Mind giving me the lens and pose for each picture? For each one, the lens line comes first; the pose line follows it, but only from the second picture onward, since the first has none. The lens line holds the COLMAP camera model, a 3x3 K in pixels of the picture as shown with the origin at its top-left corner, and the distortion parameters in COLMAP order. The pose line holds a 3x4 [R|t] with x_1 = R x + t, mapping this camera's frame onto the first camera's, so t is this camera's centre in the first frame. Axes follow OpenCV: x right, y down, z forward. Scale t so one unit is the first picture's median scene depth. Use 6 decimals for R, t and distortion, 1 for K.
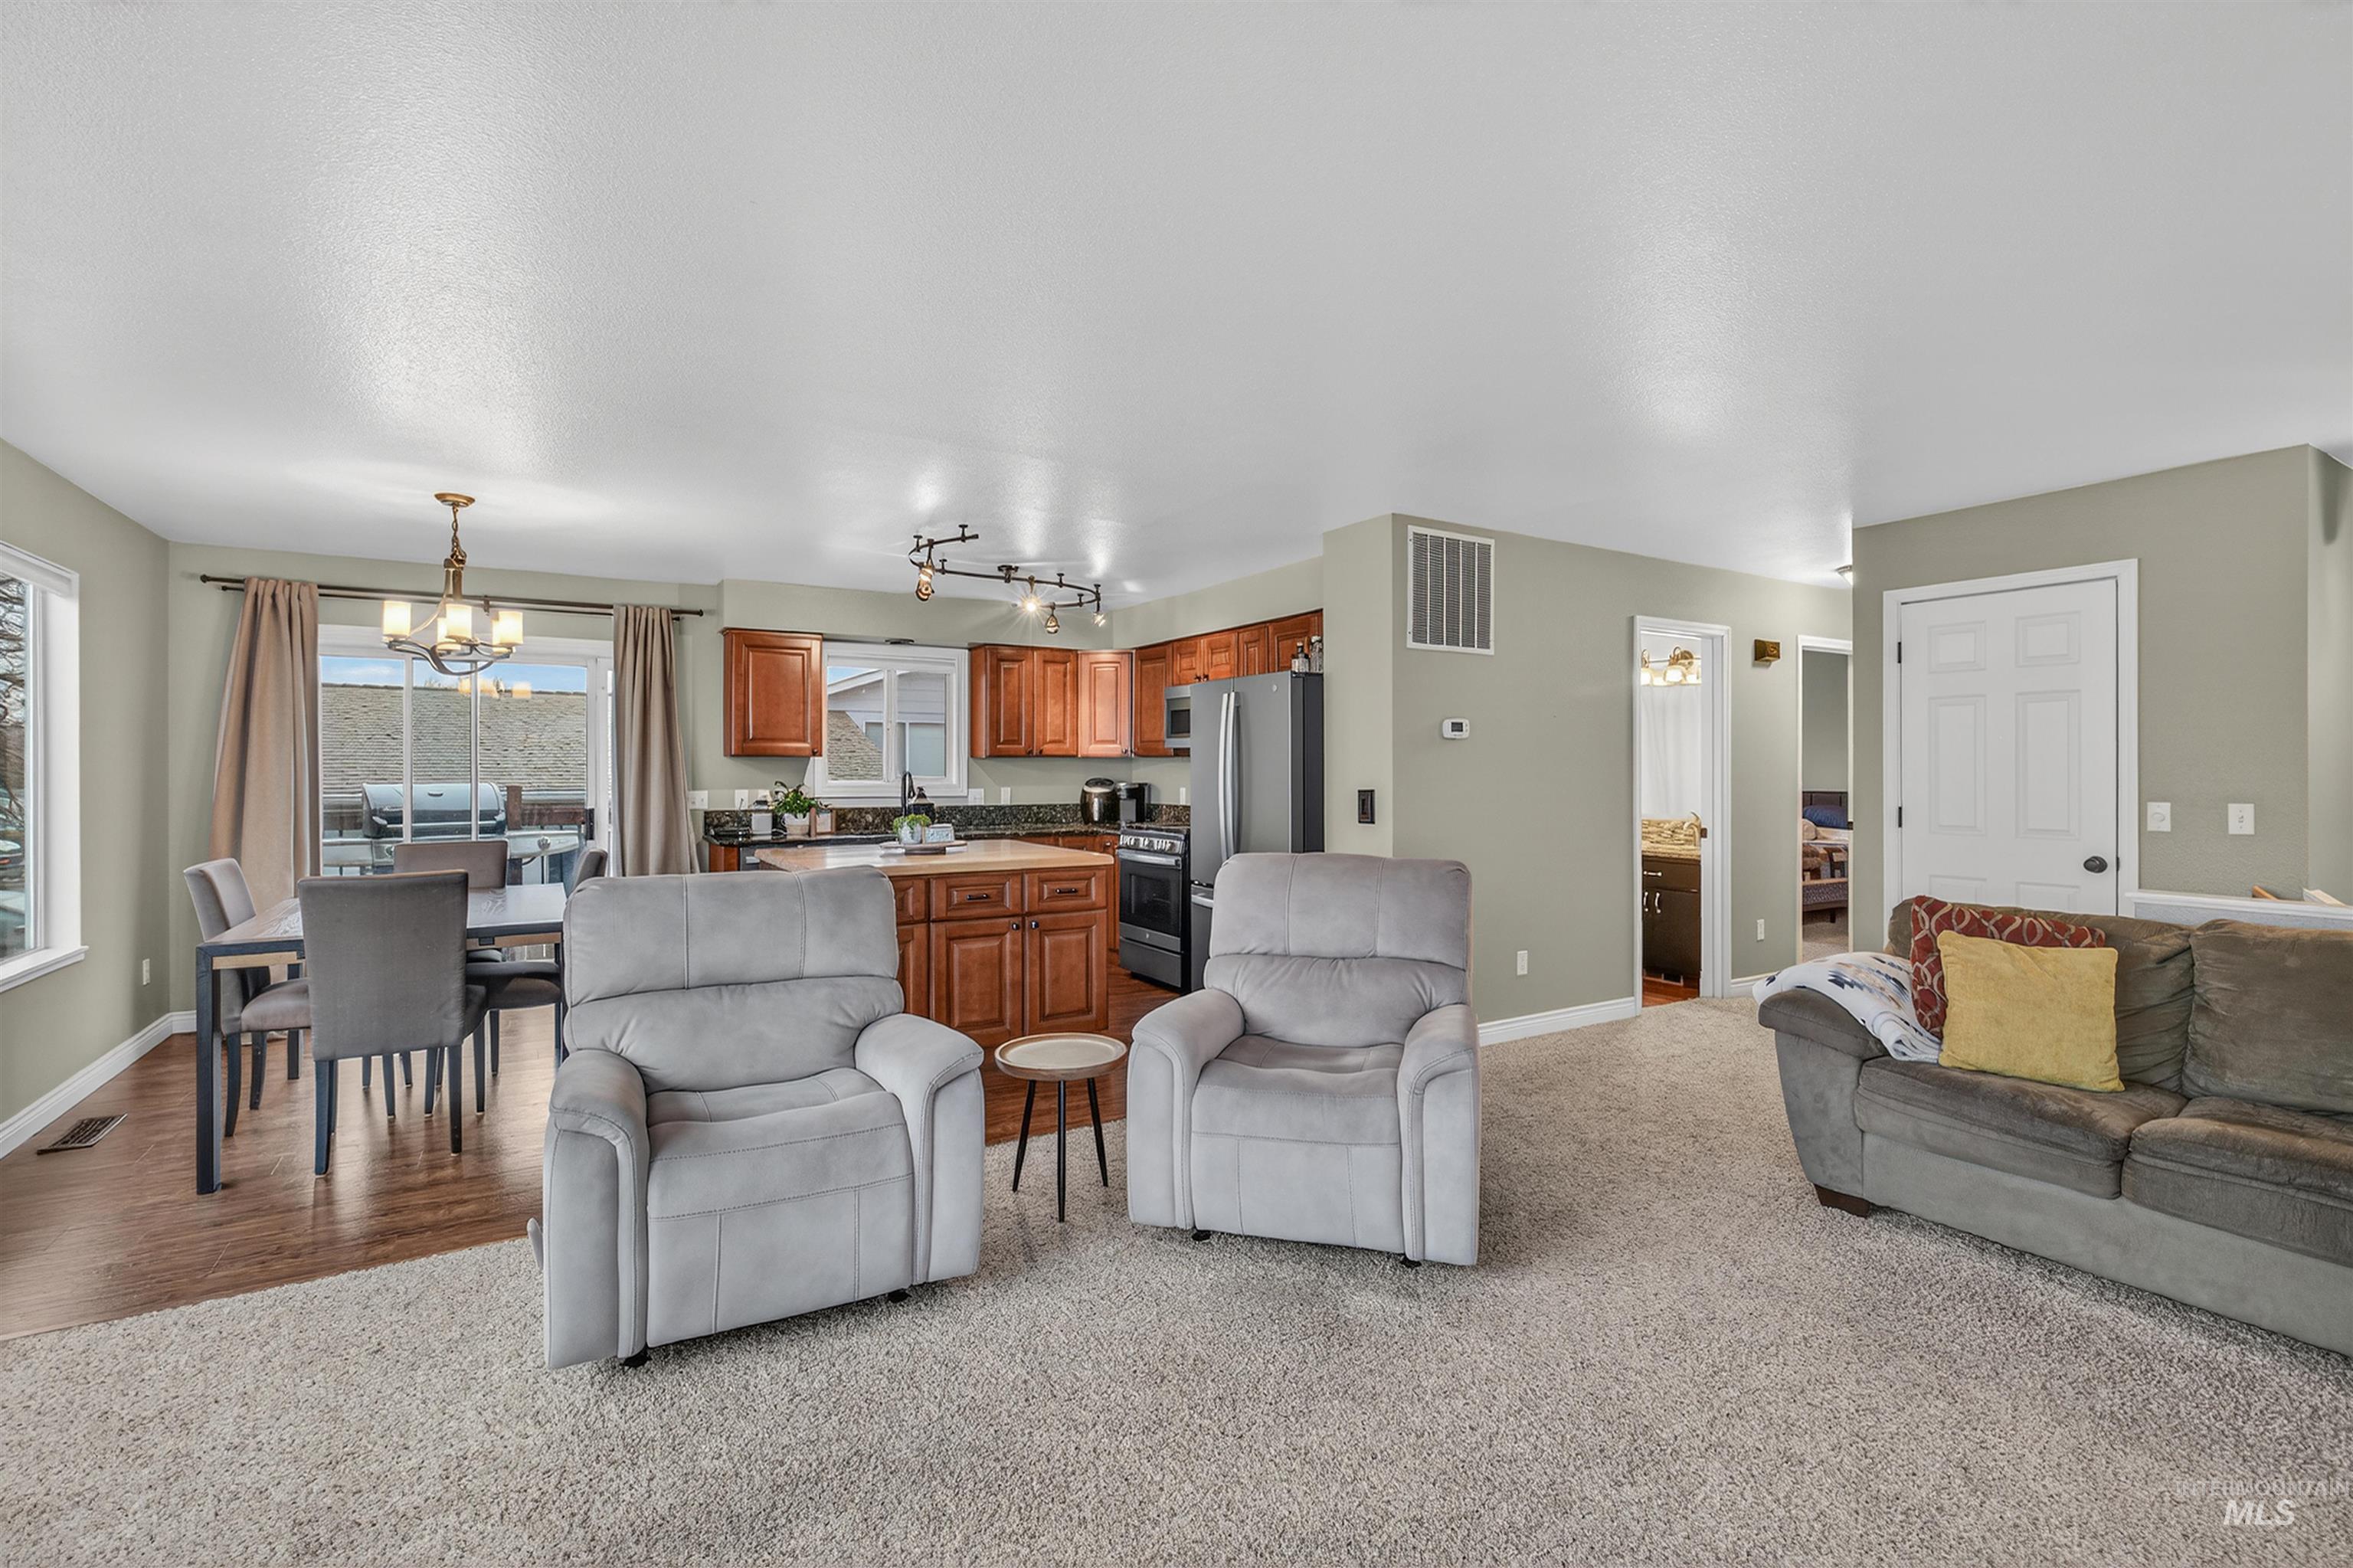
lens RADIAL K [[1071.7, 0, 1188.3], [0, 1071.7, 771.9], [0, 0, 1]] dist [-0.003438, 0.000451]
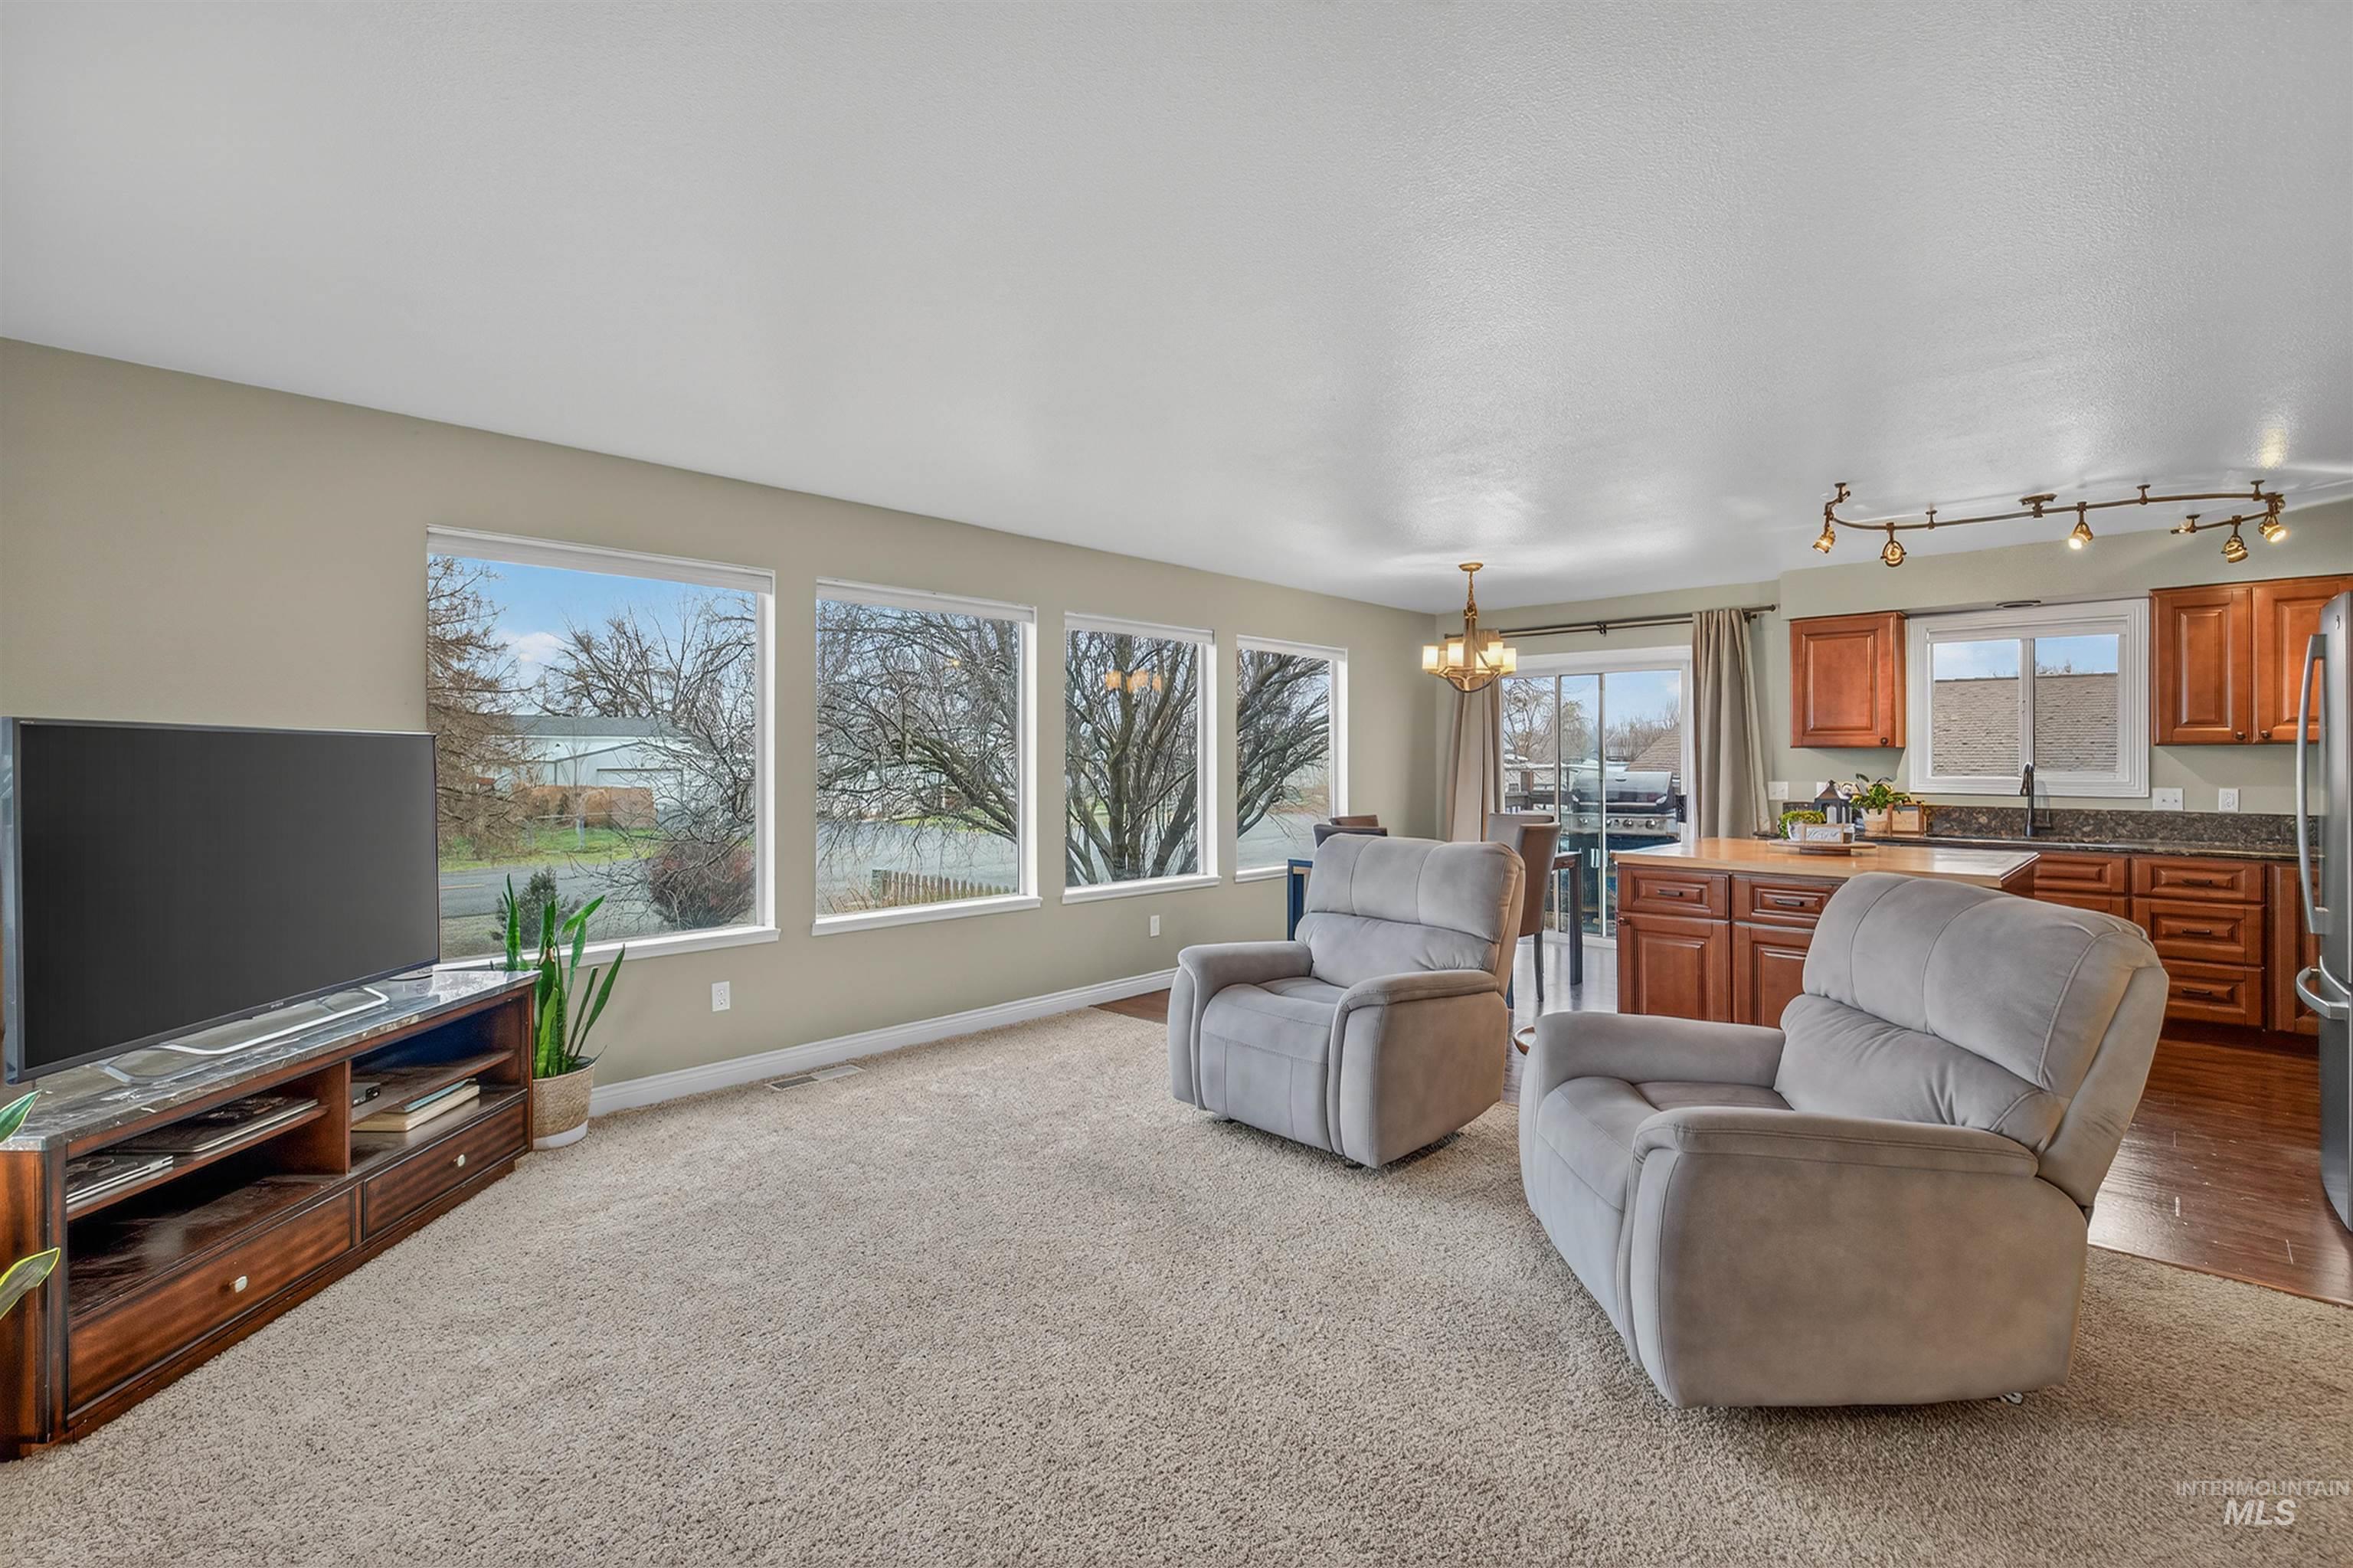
lens RADIAL K [[1071.7, 0, 1190.6], [0, 1071.7, 783.9], [0, 0, 1]] dist [-0.003438, 0.000451]
pose [[0.245108, 0.022545, -0.969234, 0.402547], [-0.003072, 0.999743, 0.022478, -0.001801], [0.969491, -0.002532, 0.245114, 0.210587]]
